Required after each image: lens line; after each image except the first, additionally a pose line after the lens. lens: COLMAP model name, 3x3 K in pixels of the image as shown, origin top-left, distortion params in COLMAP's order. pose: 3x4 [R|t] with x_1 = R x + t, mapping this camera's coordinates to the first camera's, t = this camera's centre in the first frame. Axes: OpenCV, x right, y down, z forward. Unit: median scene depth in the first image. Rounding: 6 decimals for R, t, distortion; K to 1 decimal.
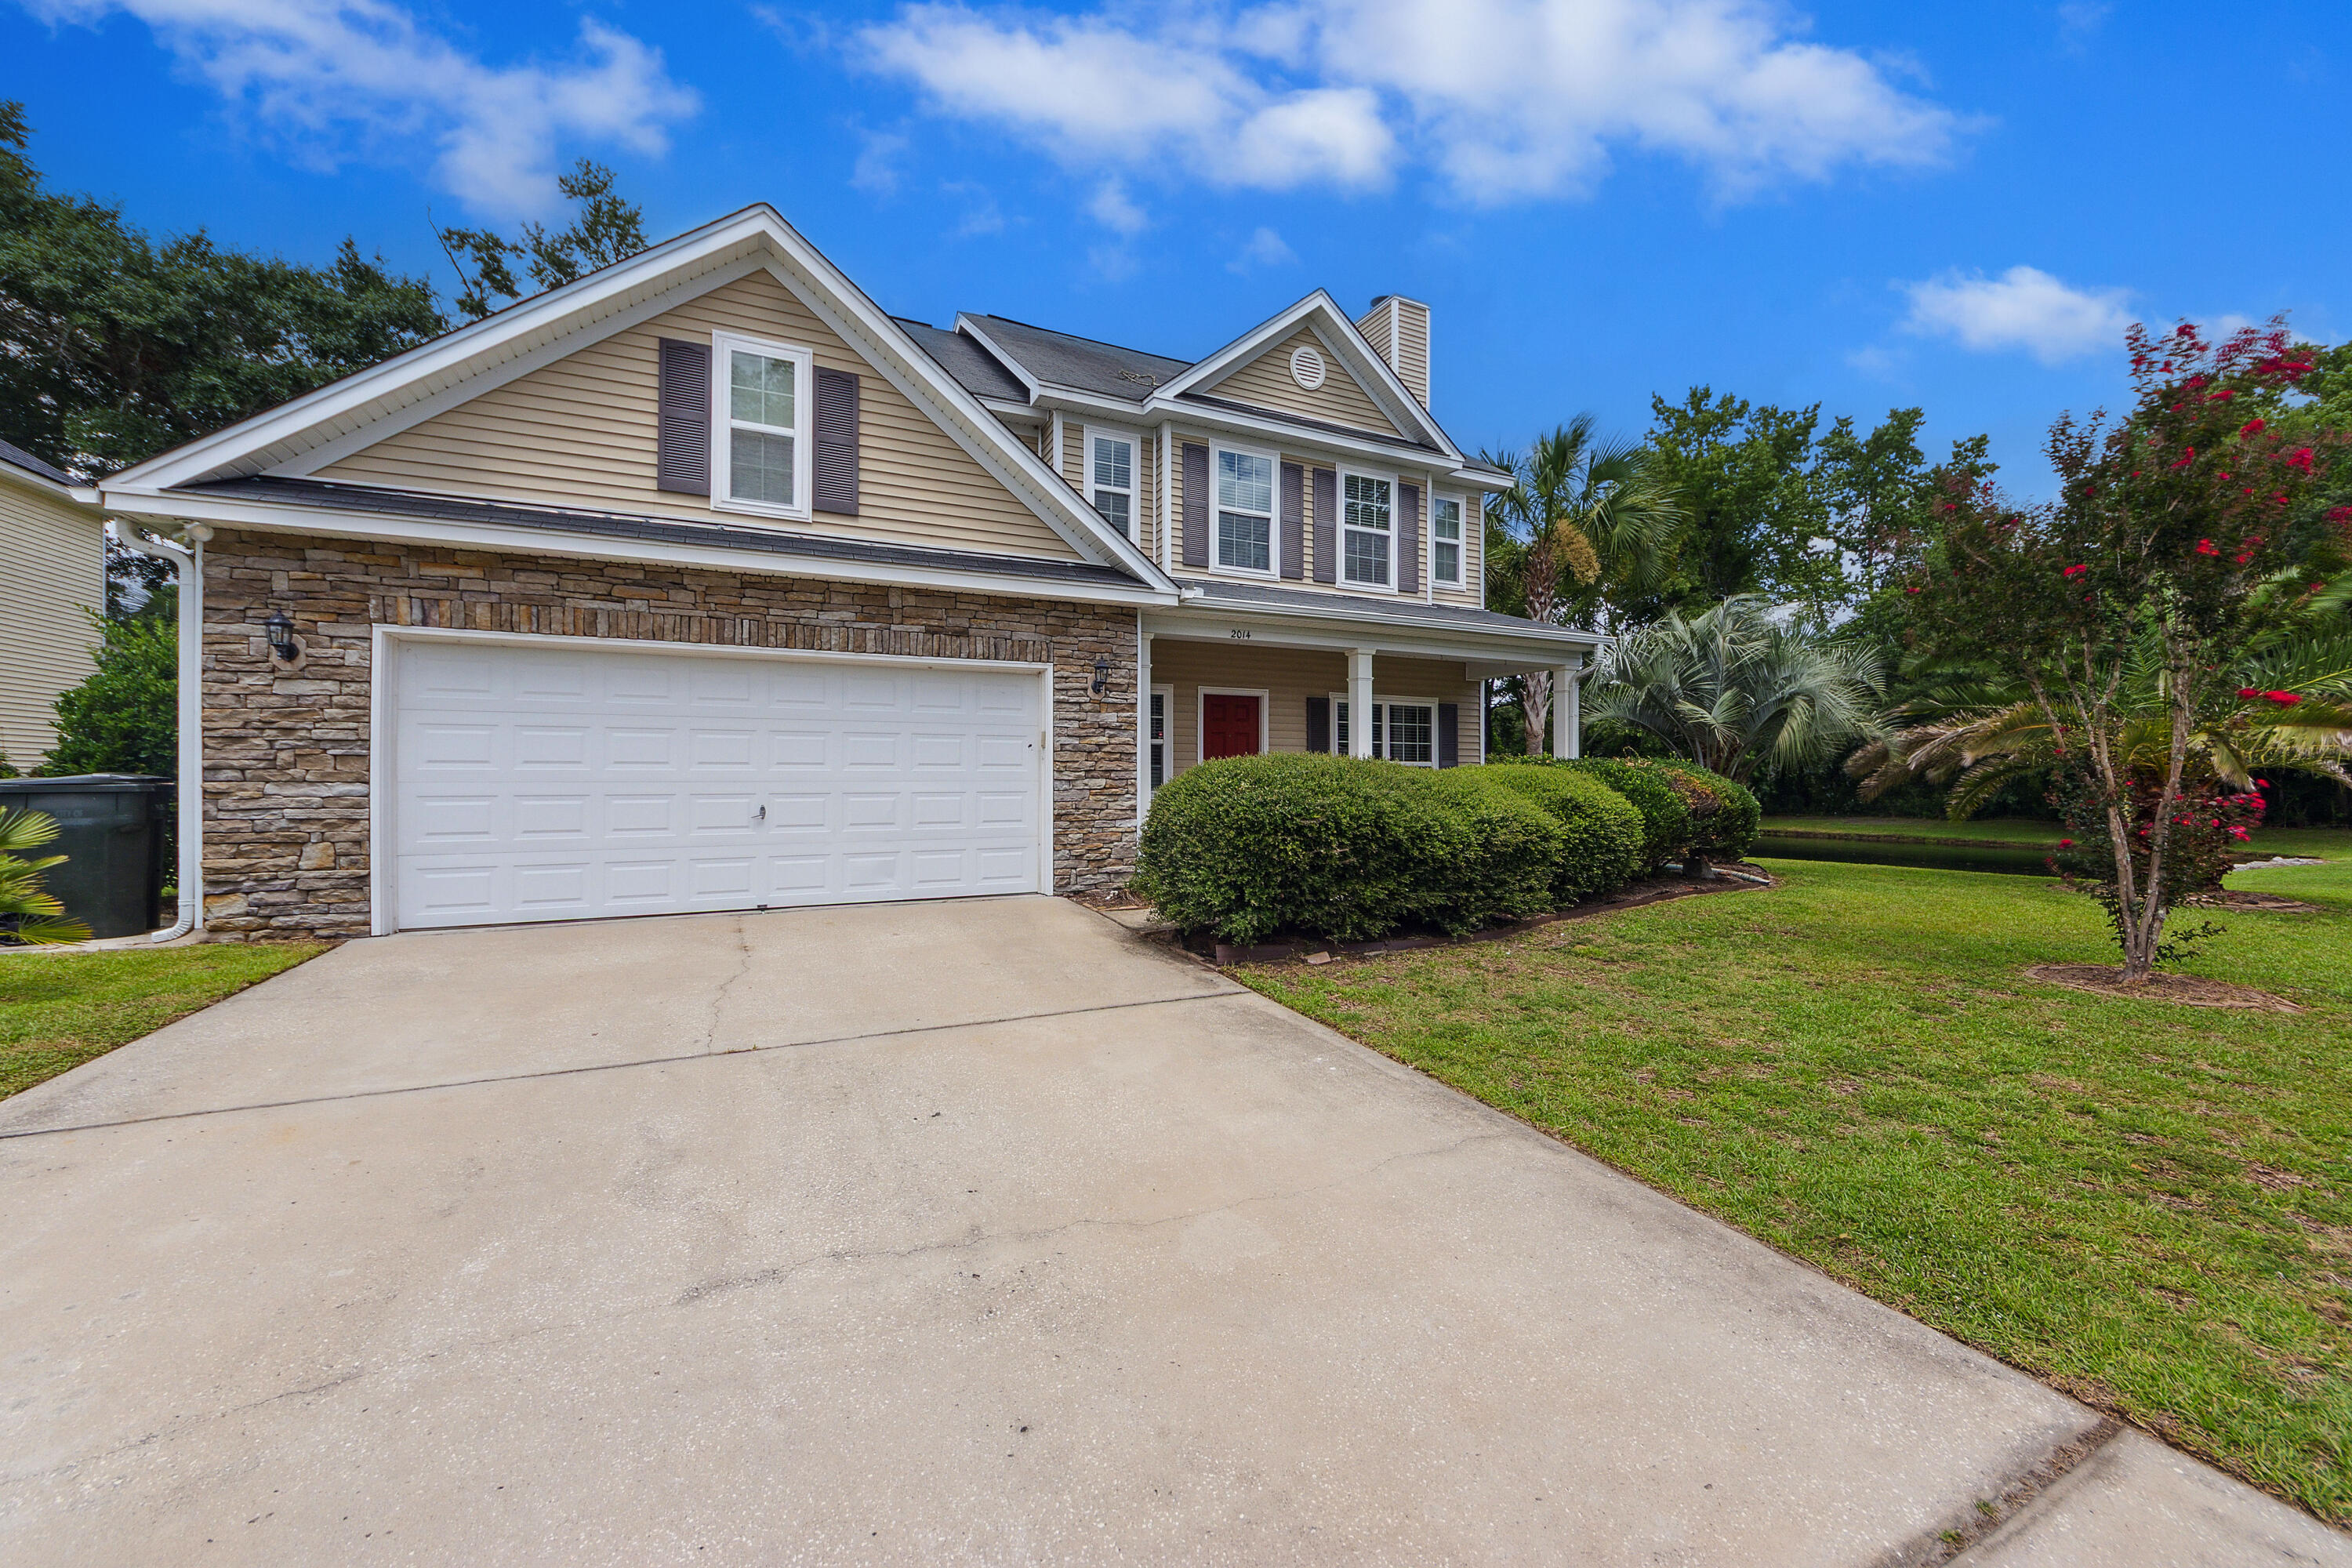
lens RADIAL K [[893.6, 0, 1181.2], [0, 893.6, 782.5], [0, 0, 1]] dist [-0.000765, 0.000385]
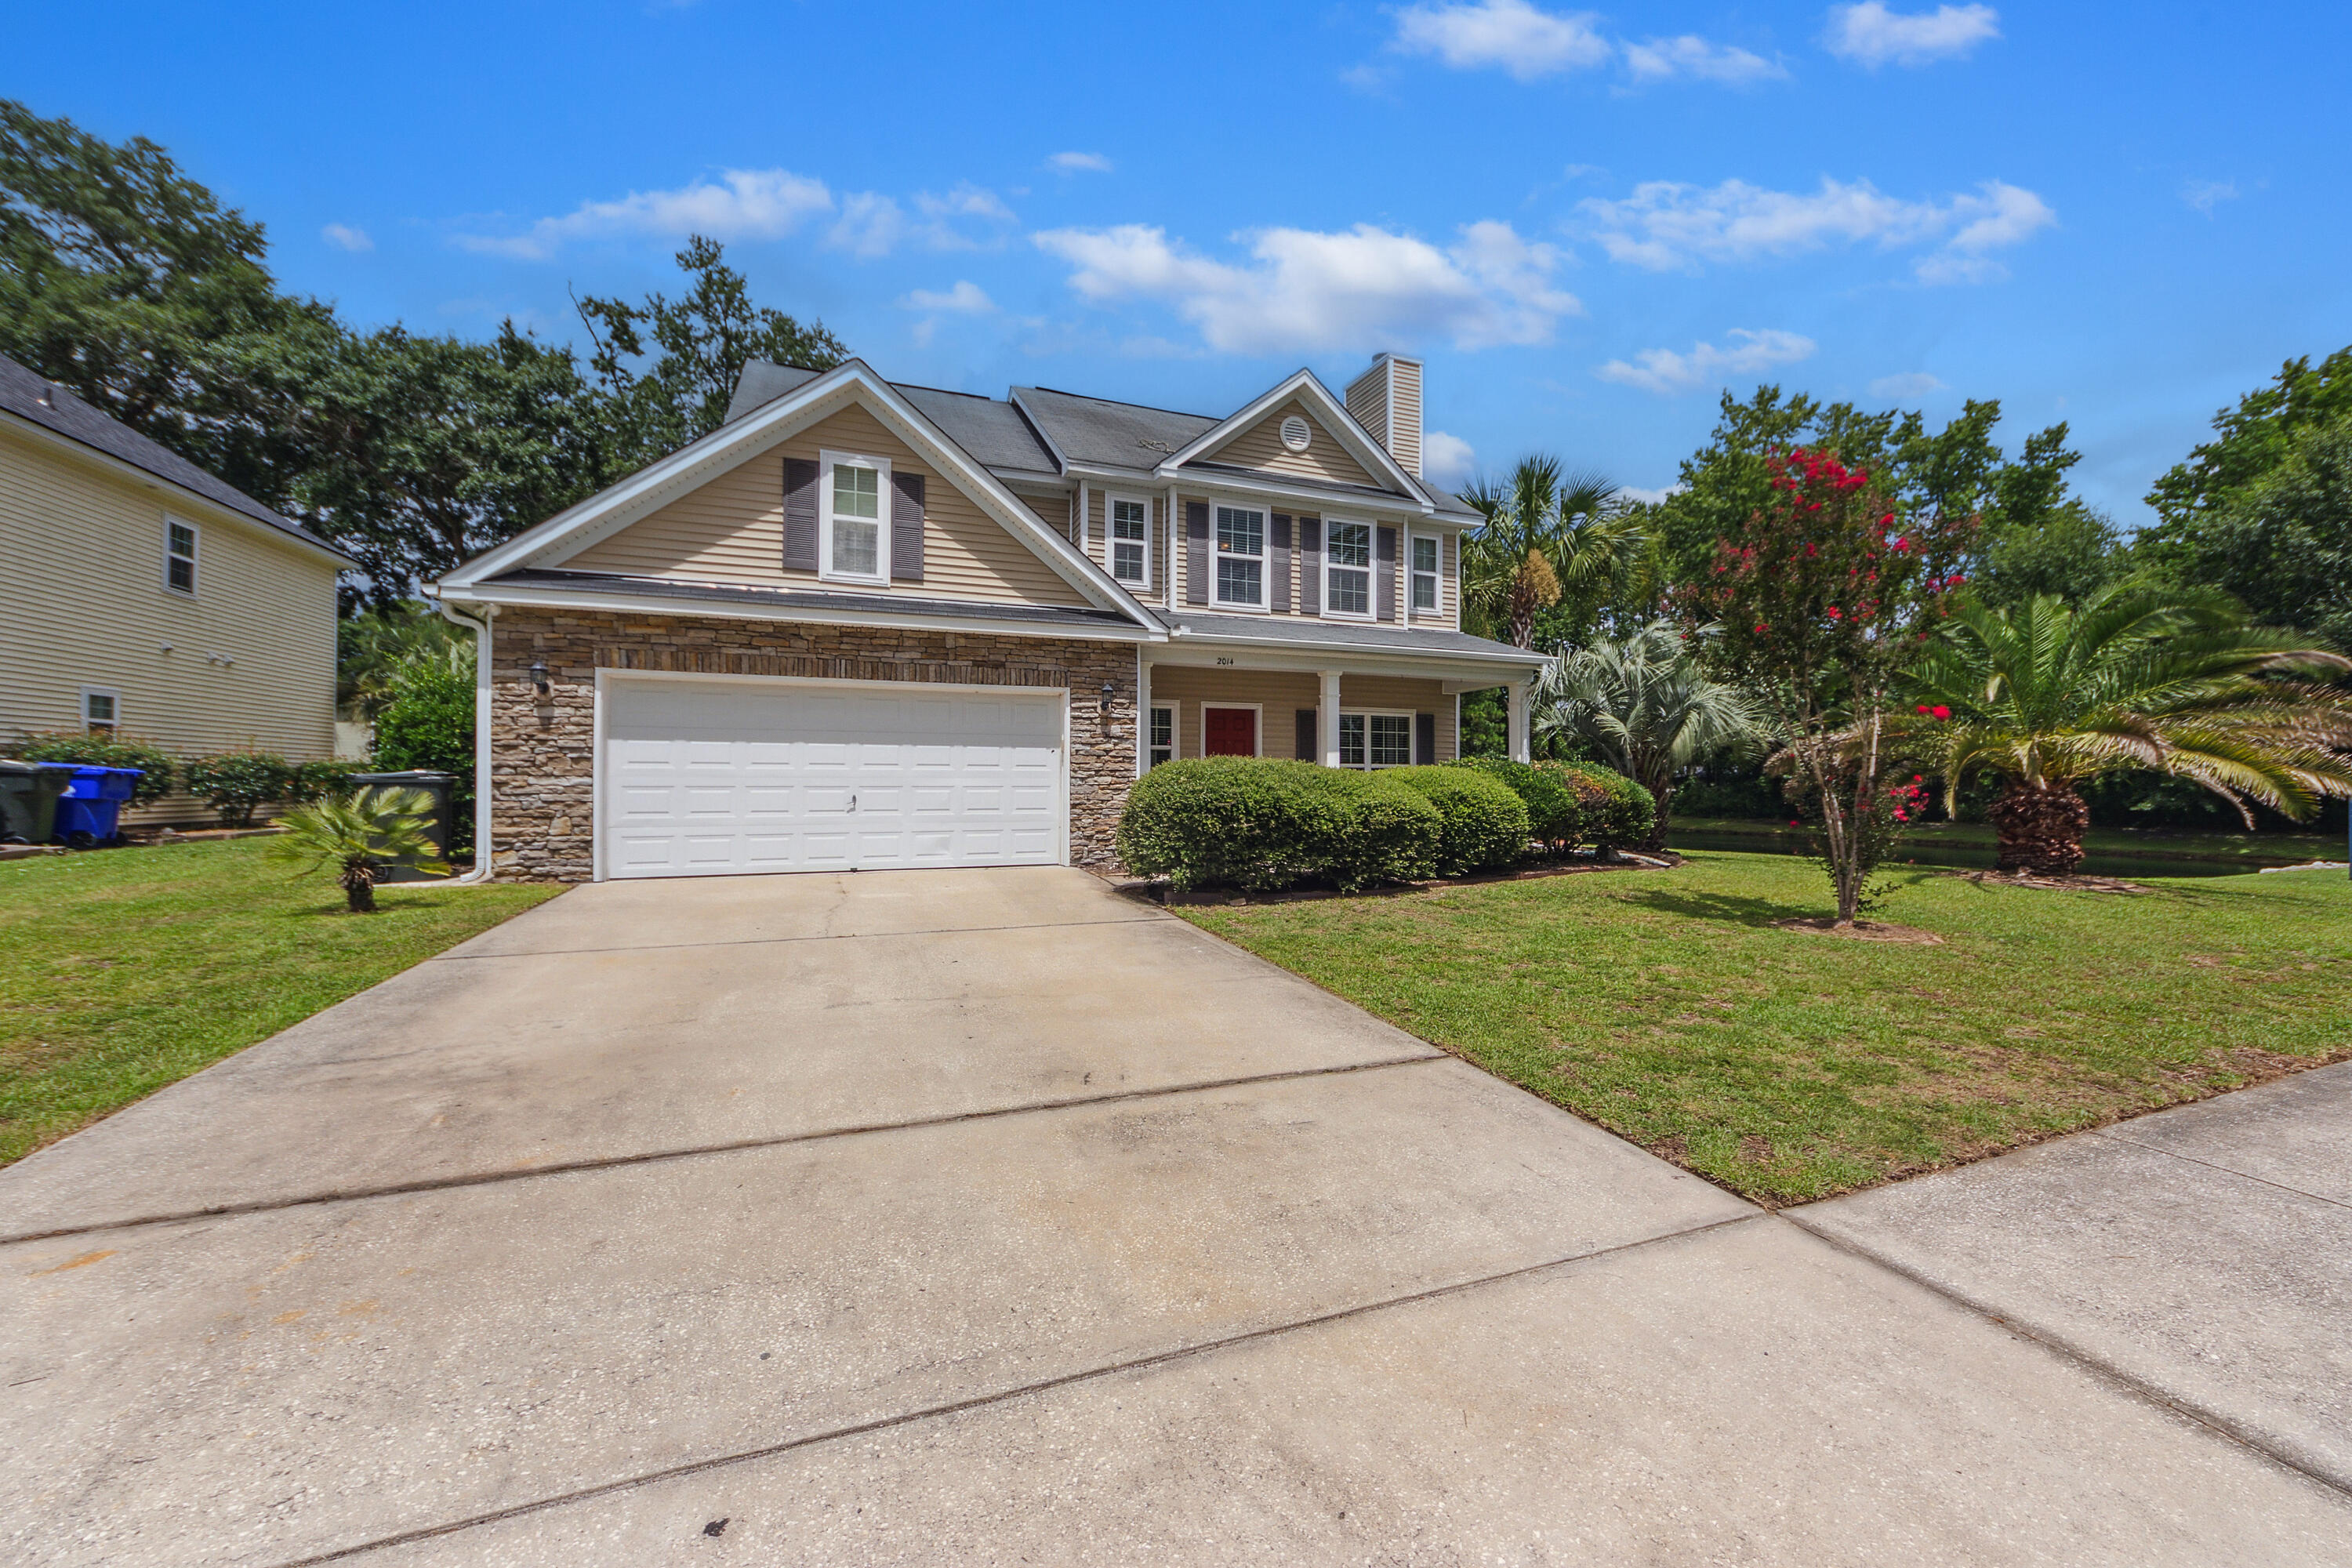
lens RADIAL K [[900.1, 0, 1178.5], [0, 900.1, 777.2], [0, 0, 1]] dist [0.020136, -0.011151]
pose [[0.996536, 0.002120, -0.083141, 0.125681], [-0.003033, 0.999936, -0.010859, 0.010814], [0.083113, 0.011073, 0.996479, -0.297594]]
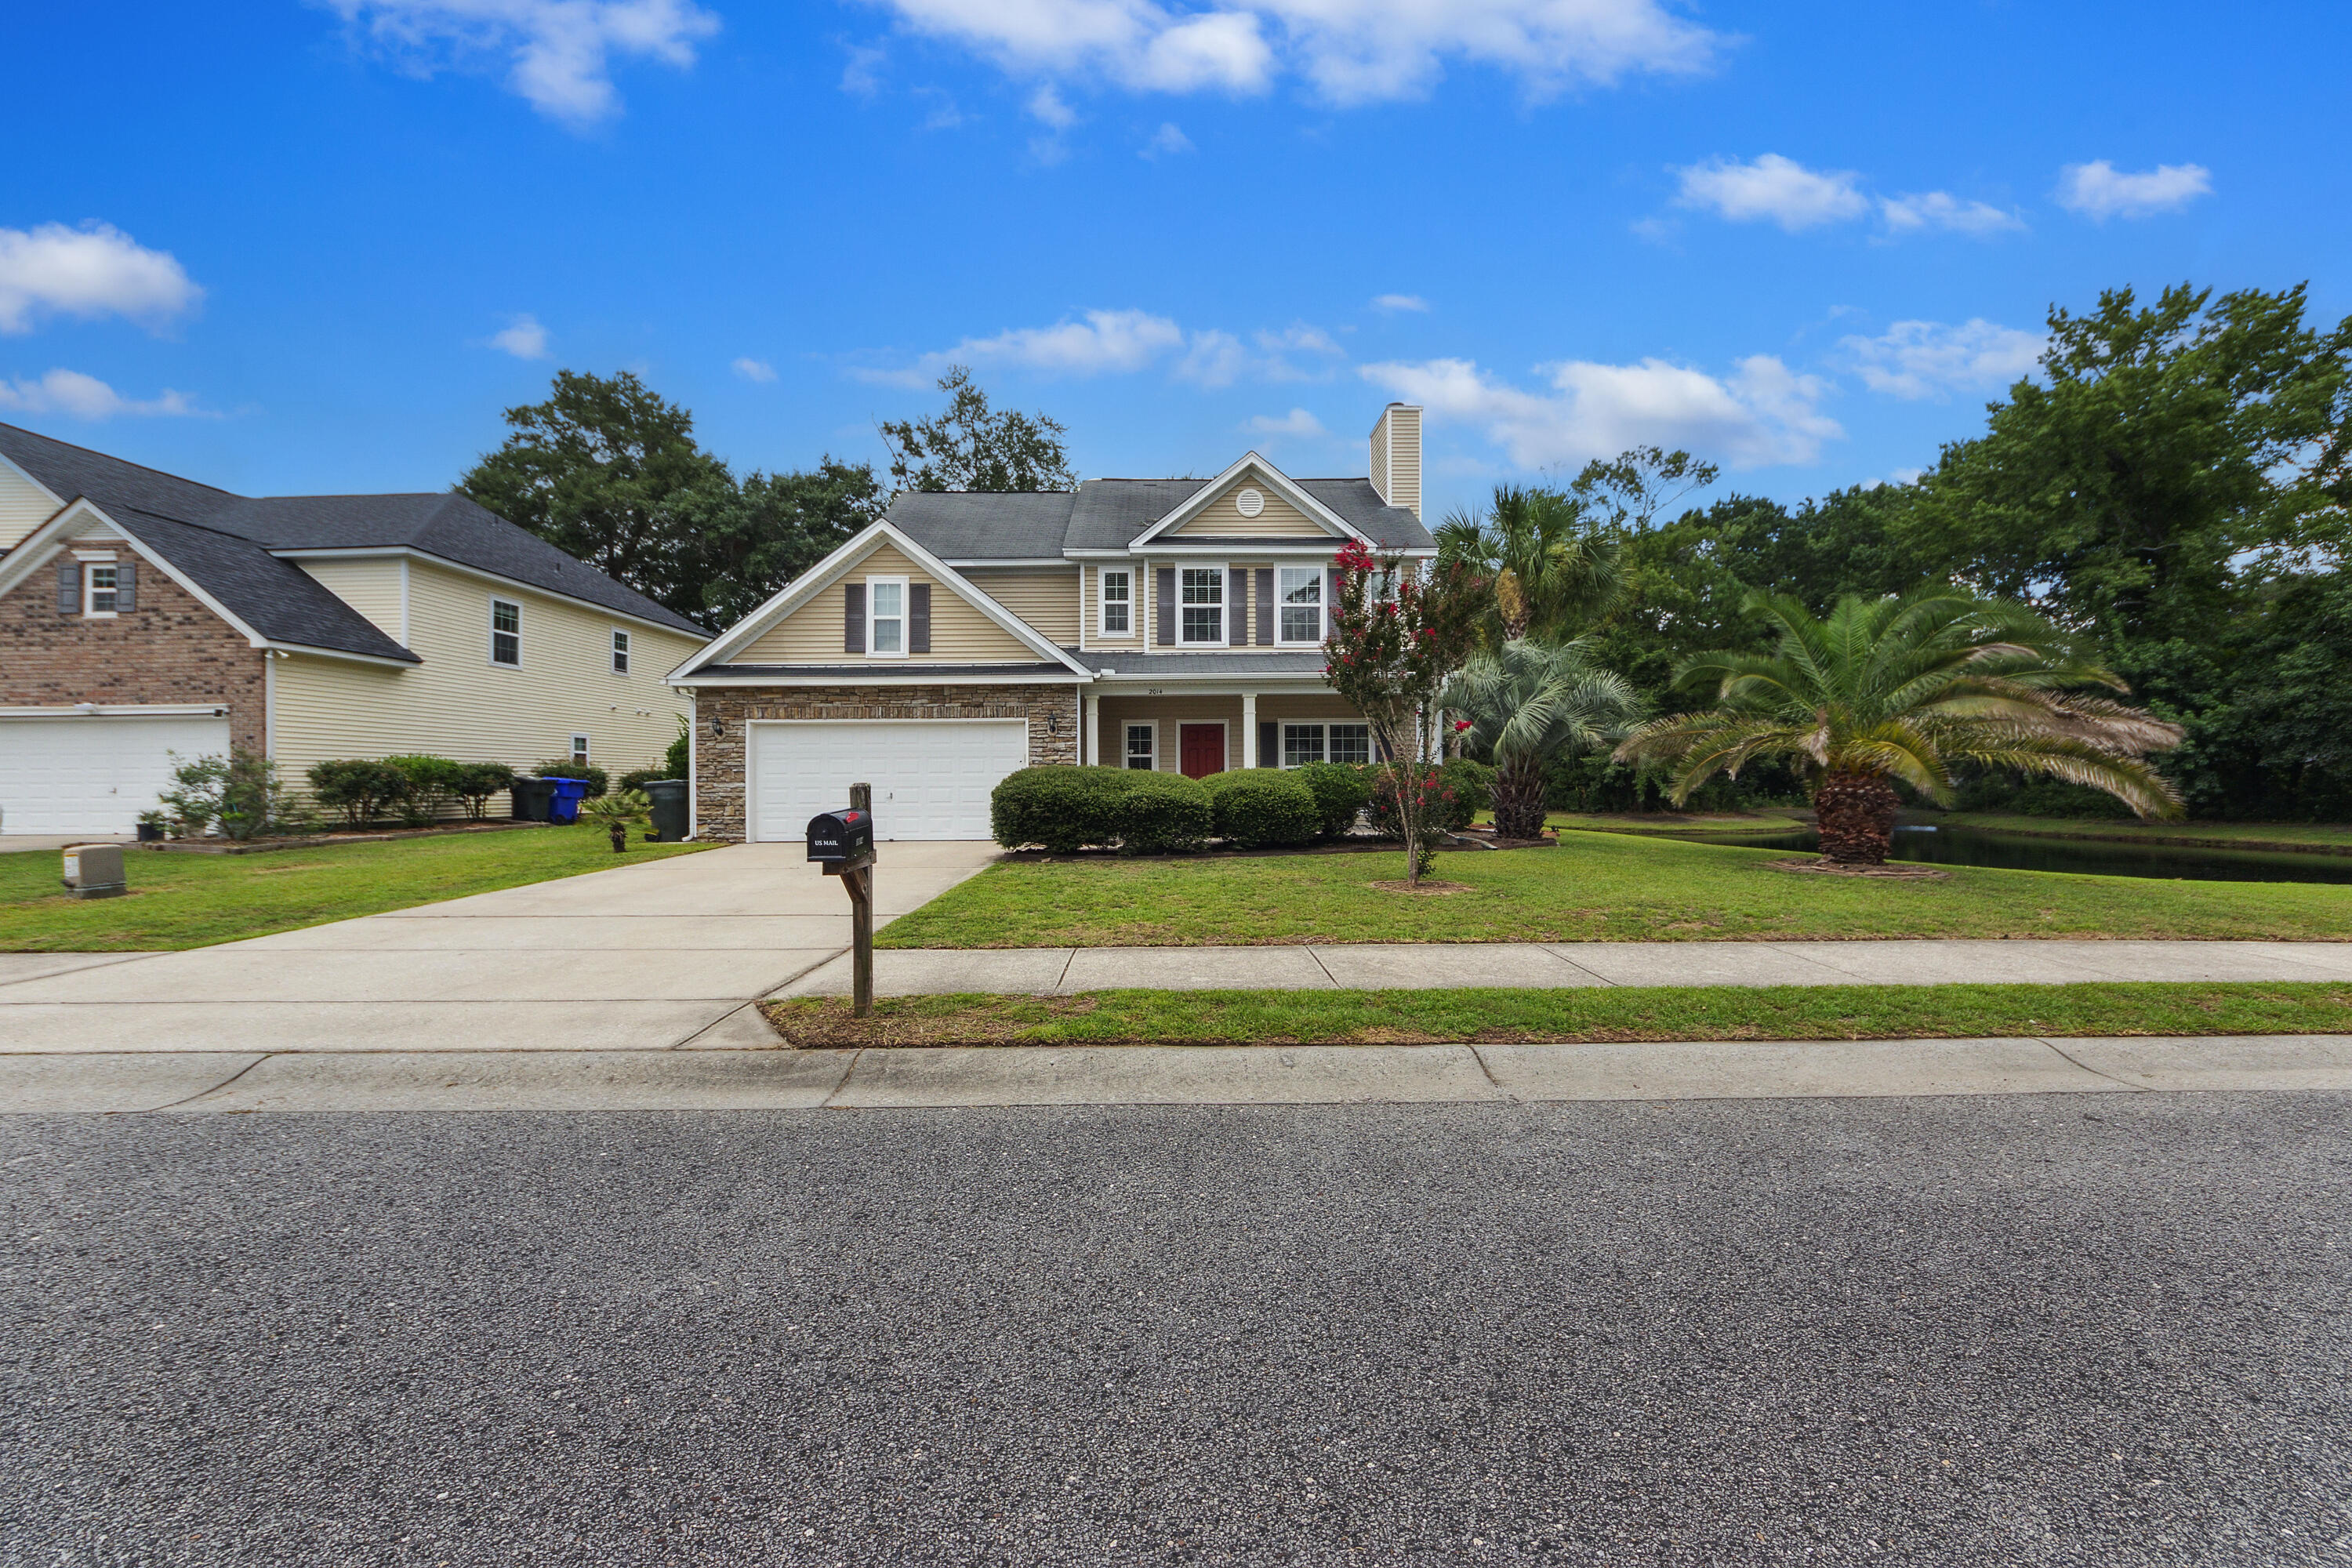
lens RADIAL K [[900.1, 0, 1178.5], [0, 900.1, 777.2], [0, 0, 1]] dist [0.020136, -0.011151]
pose [[0.903719, -0.008960, -0.428032, 0.975732], [0.004768, 0.999930, -0.010864, 0.014842], [0.428099, 0.007777, 0.903698, -0.592074]]
